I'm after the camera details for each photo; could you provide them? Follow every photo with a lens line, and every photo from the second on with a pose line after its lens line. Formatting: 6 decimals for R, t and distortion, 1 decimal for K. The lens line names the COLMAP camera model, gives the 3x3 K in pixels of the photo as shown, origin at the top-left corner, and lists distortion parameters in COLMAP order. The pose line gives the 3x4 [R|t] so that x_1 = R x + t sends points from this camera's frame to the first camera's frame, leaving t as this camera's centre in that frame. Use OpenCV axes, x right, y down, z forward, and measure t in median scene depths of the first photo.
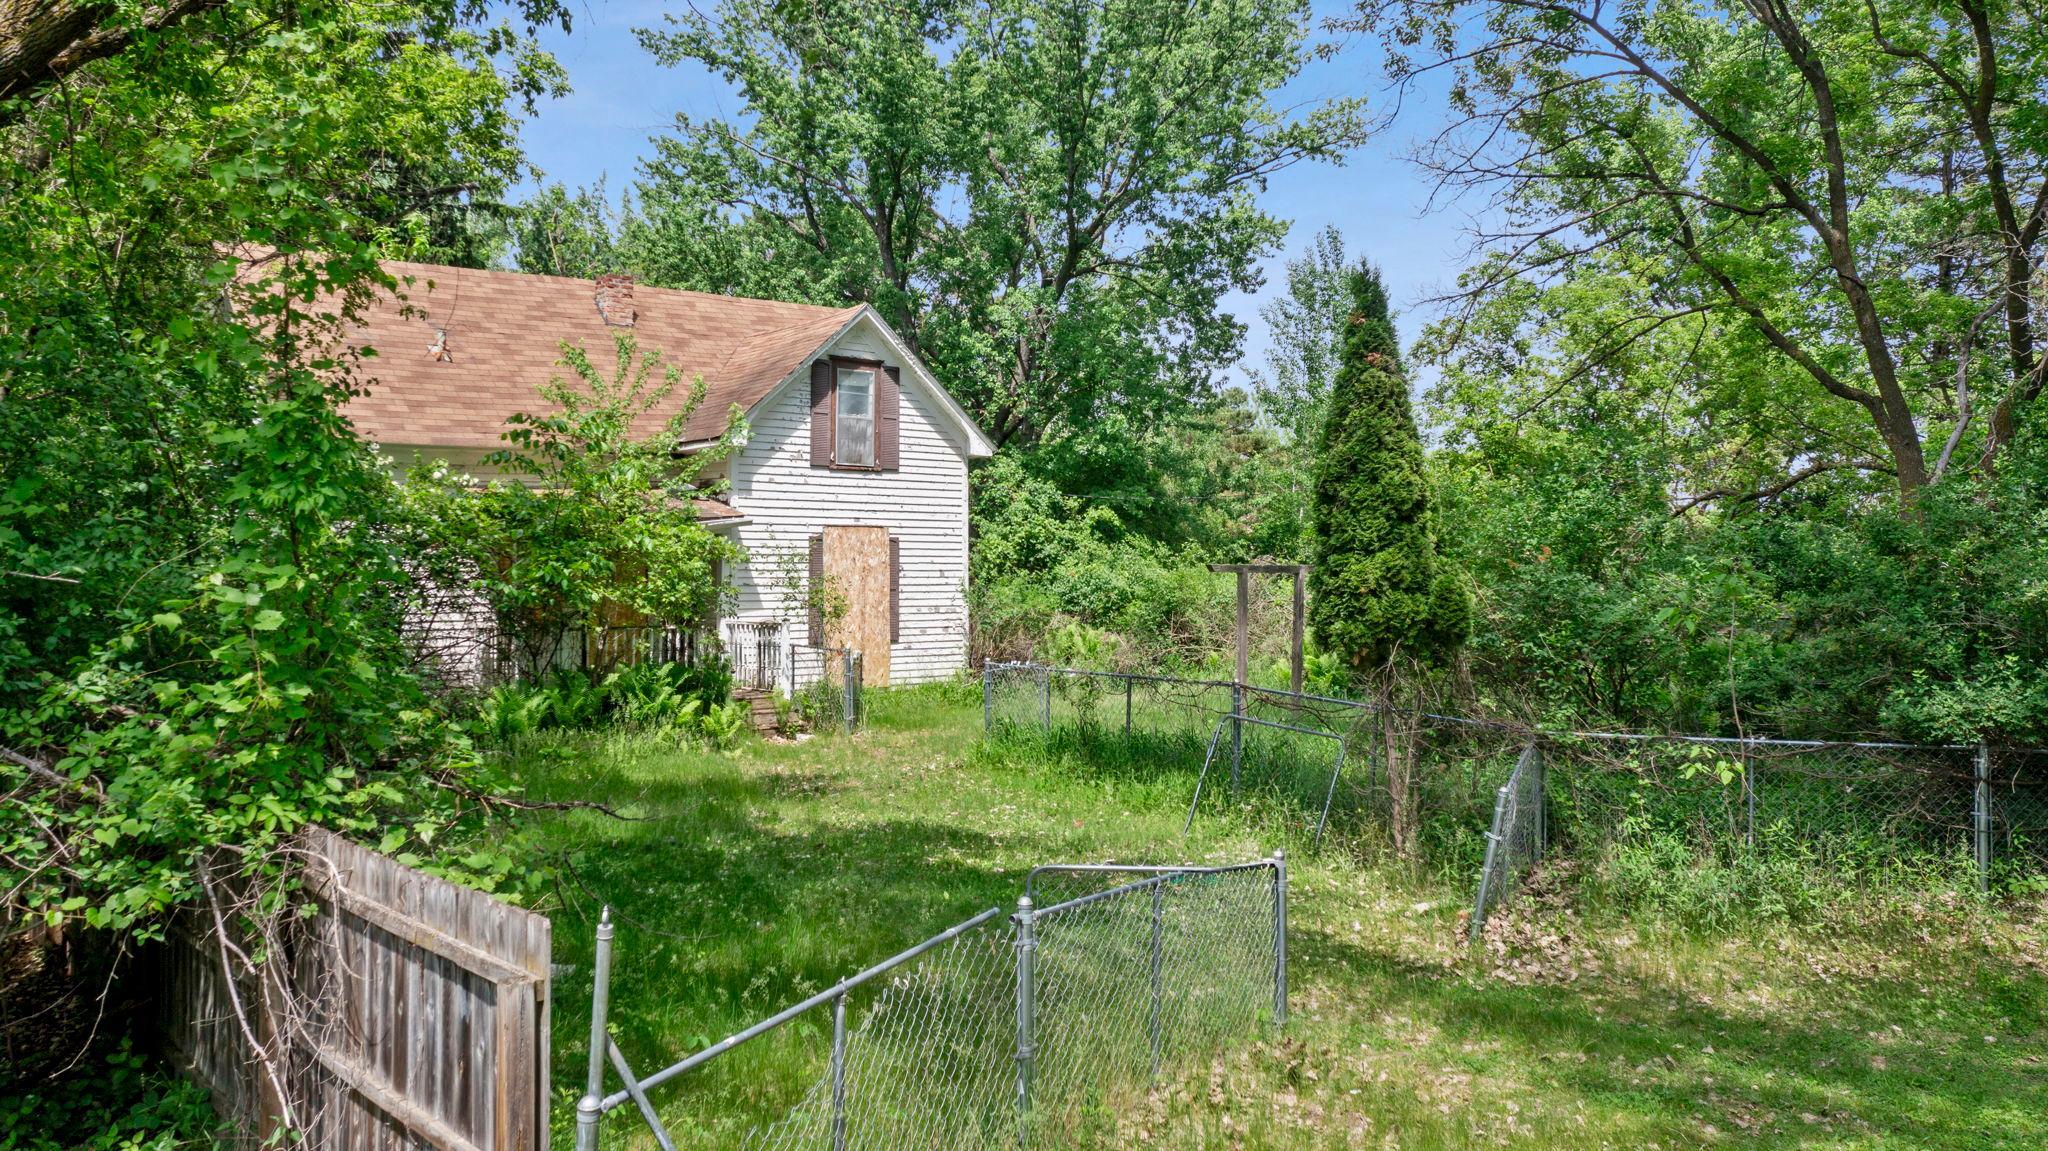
lens RADIAL K [[1638.6, 0, 1029.2], [0, 1638.6, 574.1], [0, 0, 1]] dist [0.001537, 0.007731]
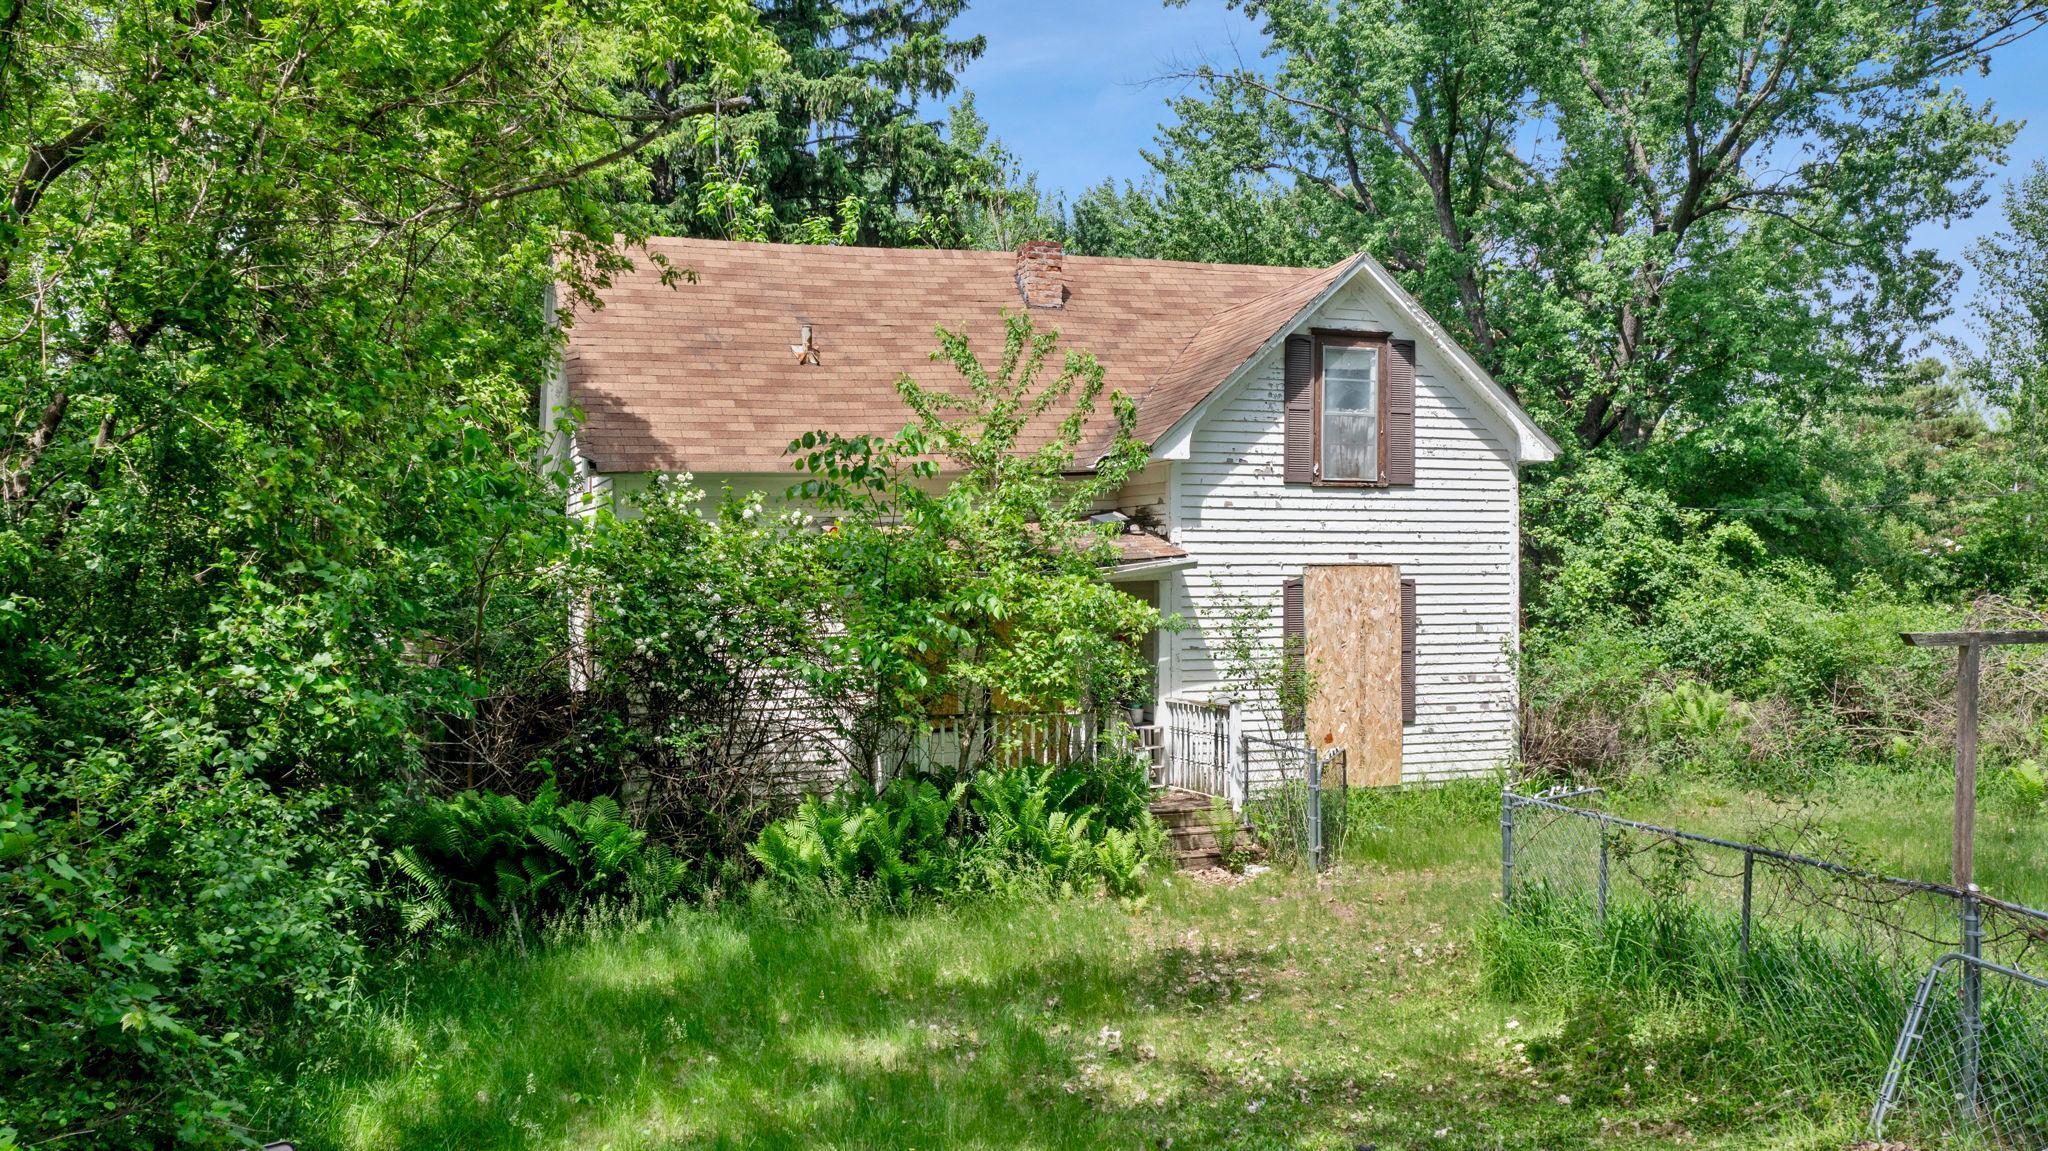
lens RADIAL K [[1660.2, 0, 1024.5], [0, 1660.2, 657.2], [0, 0, 1]] dist [0.000431, 0.010175]
pose [[0.933310, 0.007928, -0.358983, 0.014886], [0.007268, 0.999134, 0.040961, -0.012716], [0.358997, -0.040838, 0.932445, 0.171129]]
